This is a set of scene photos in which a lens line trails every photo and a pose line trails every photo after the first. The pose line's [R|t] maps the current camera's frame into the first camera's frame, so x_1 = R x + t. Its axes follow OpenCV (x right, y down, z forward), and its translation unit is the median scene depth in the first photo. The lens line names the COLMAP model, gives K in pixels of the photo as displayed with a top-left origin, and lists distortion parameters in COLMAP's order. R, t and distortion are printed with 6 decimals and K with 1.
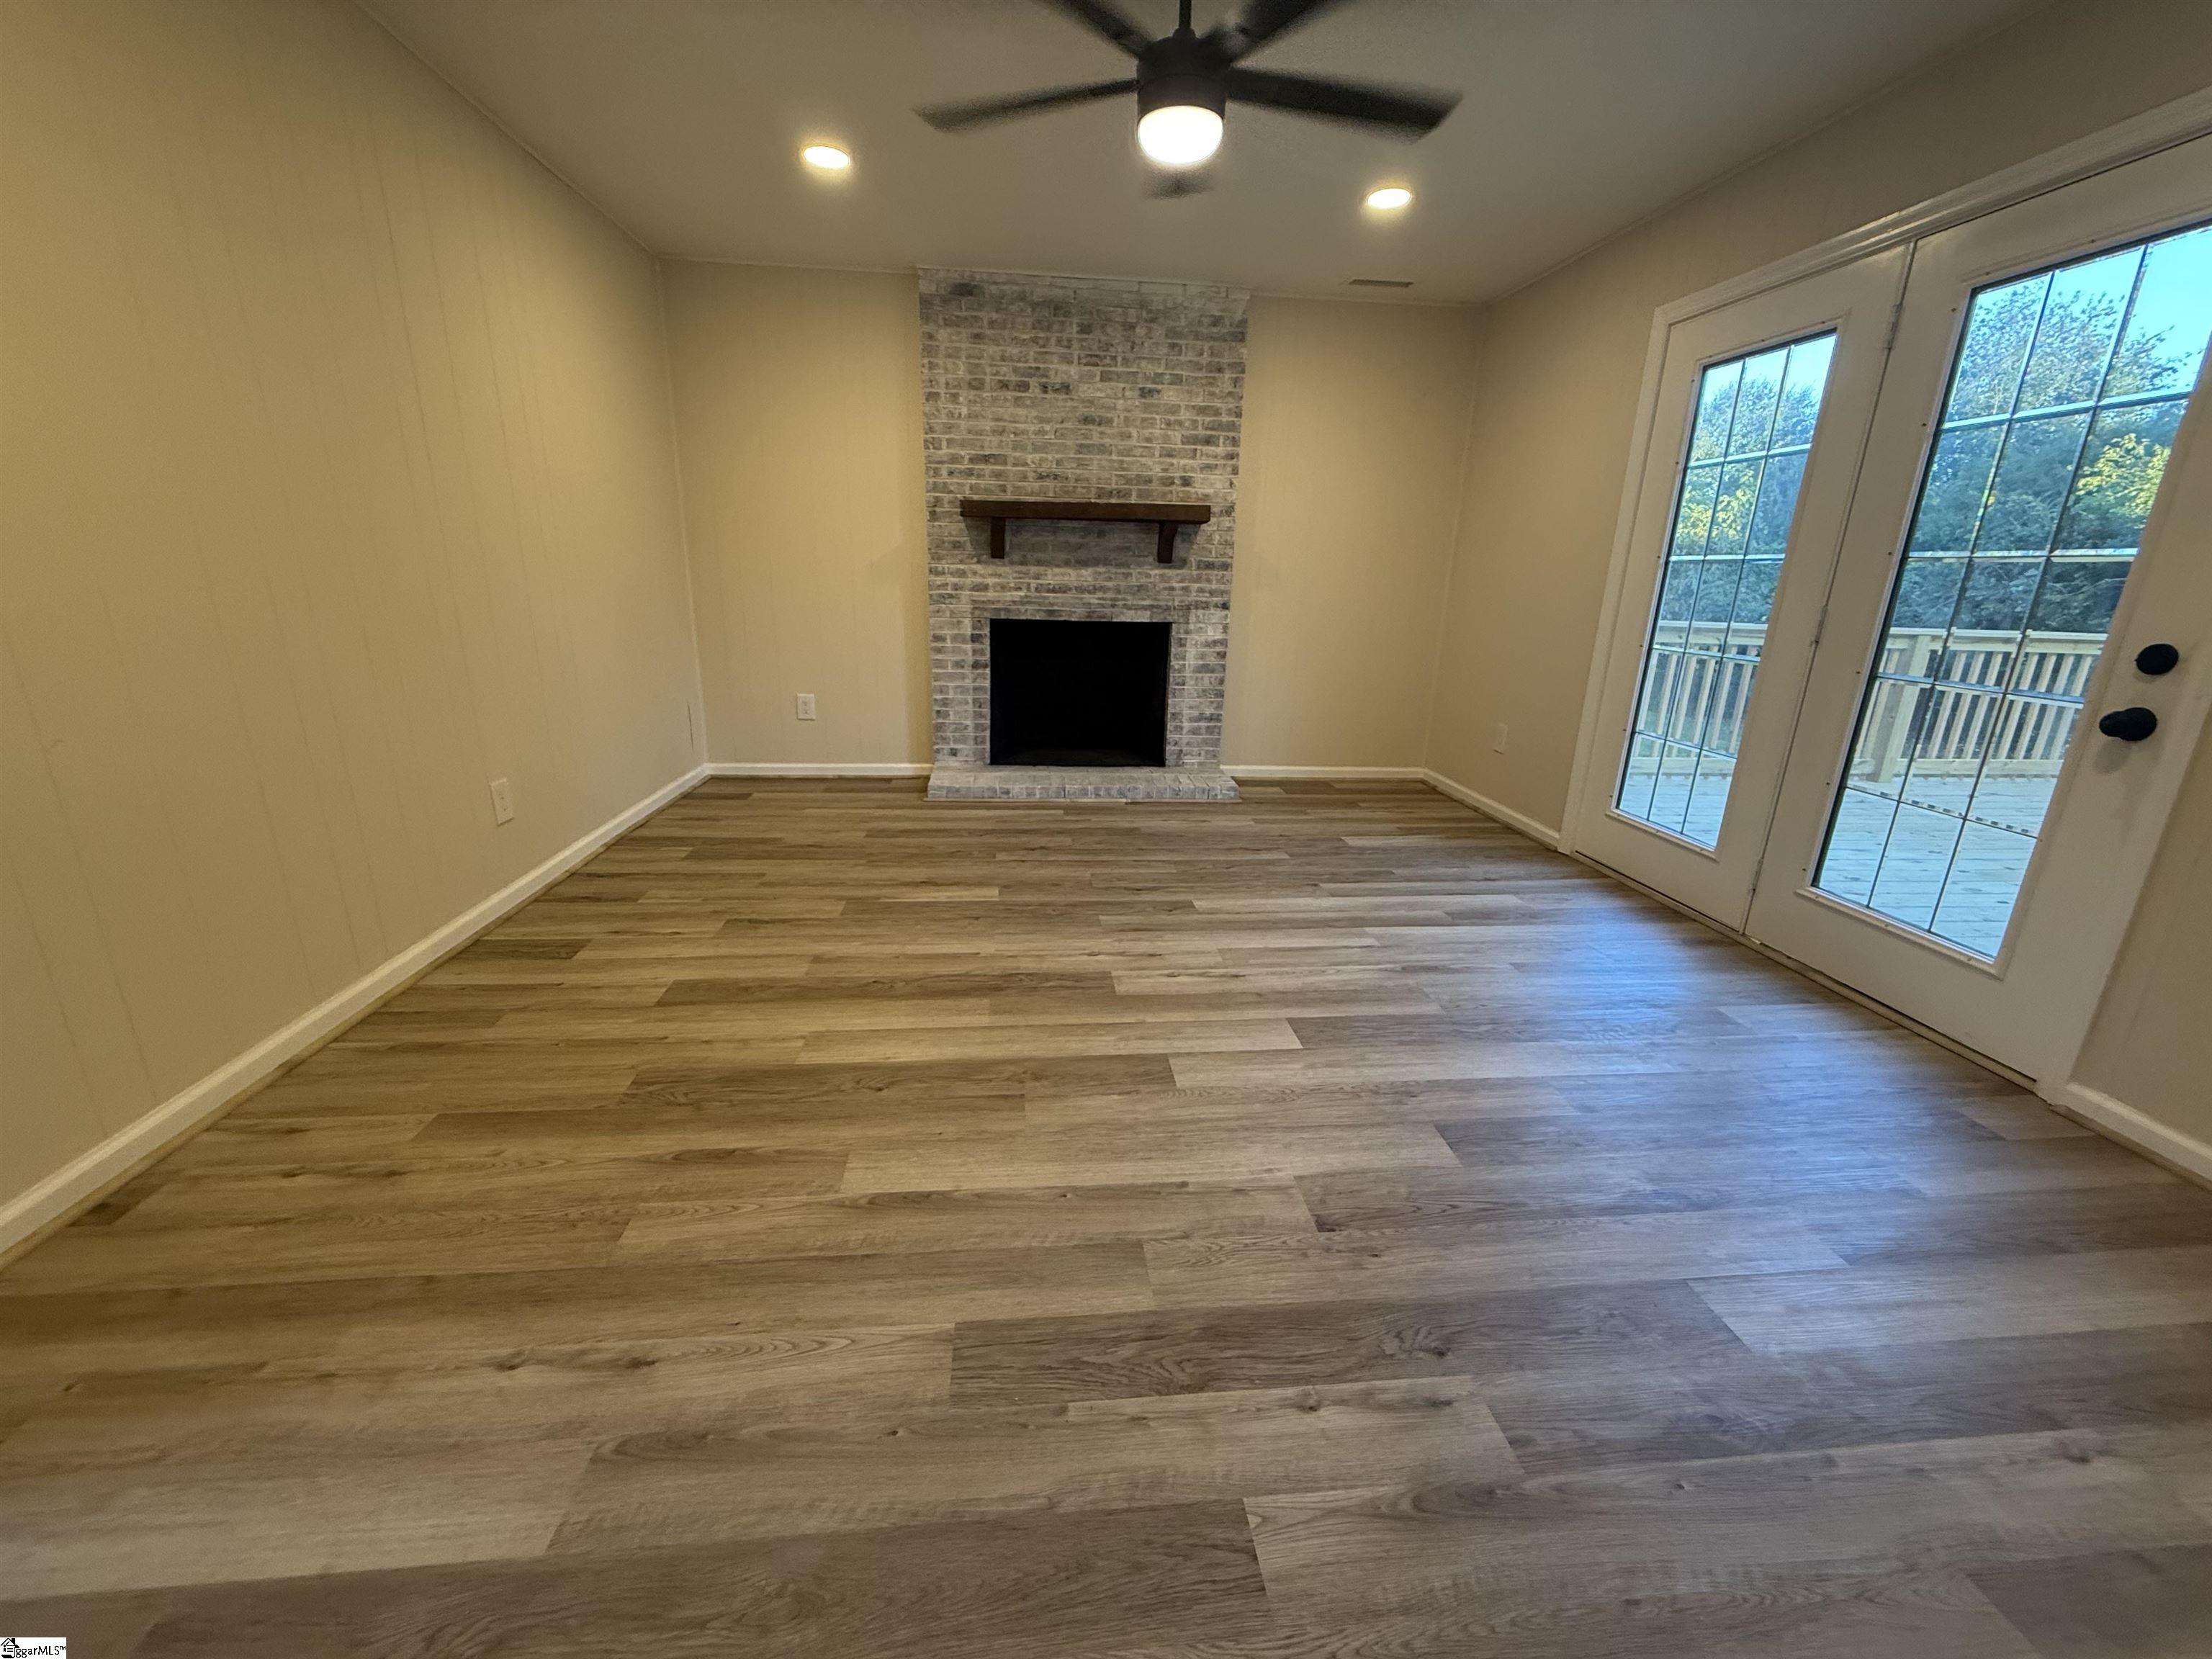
lens RADIAL K [[885.9, 0, 1102.5], [0, 885.9, 830.3], [0, 0, 1]] dist [-0.004462, -0.000317]
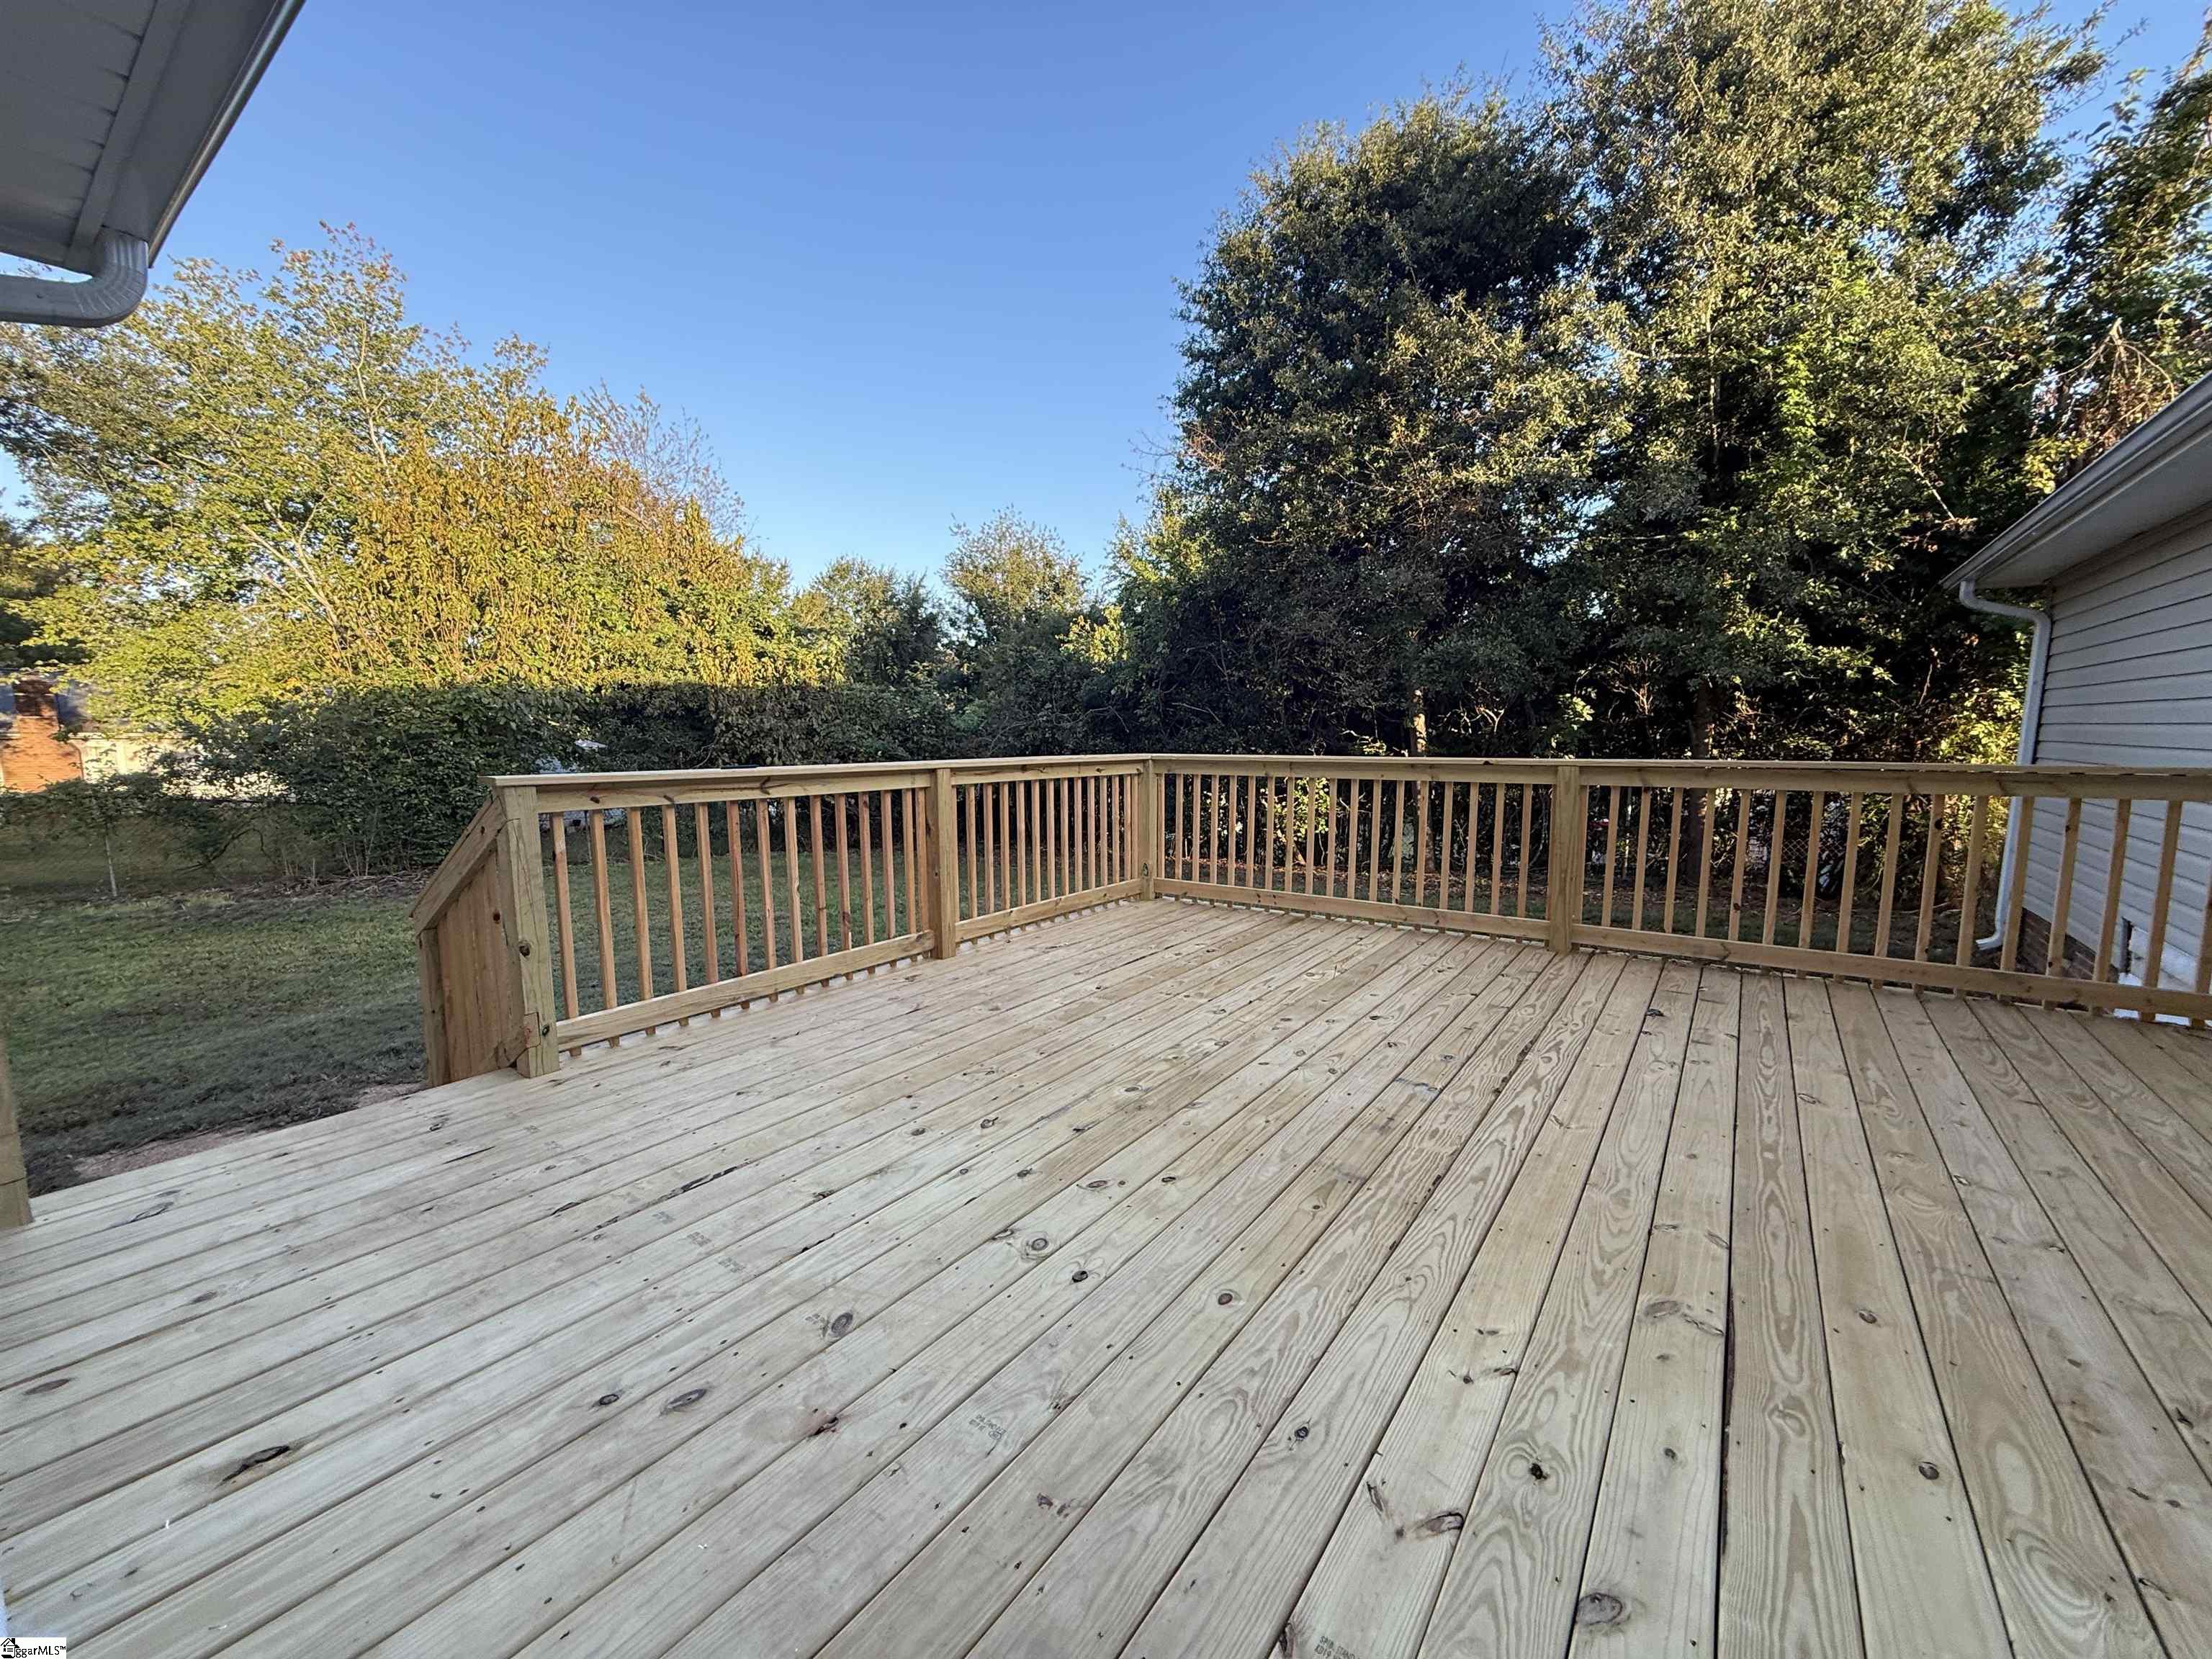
lens RADIAL K [[885.9, 0, 1111.7], [0, 885.9, 834.3], [0, 0, 1]] dist [-0.004462, -0.000317]
pose [[0.657734, -0.121027, 0.743463, 0.197925], [0.234900, 0.970744, -0.049788, -0.040757], [-0.715687, 0.207387, 0.666921, 0.171486]]
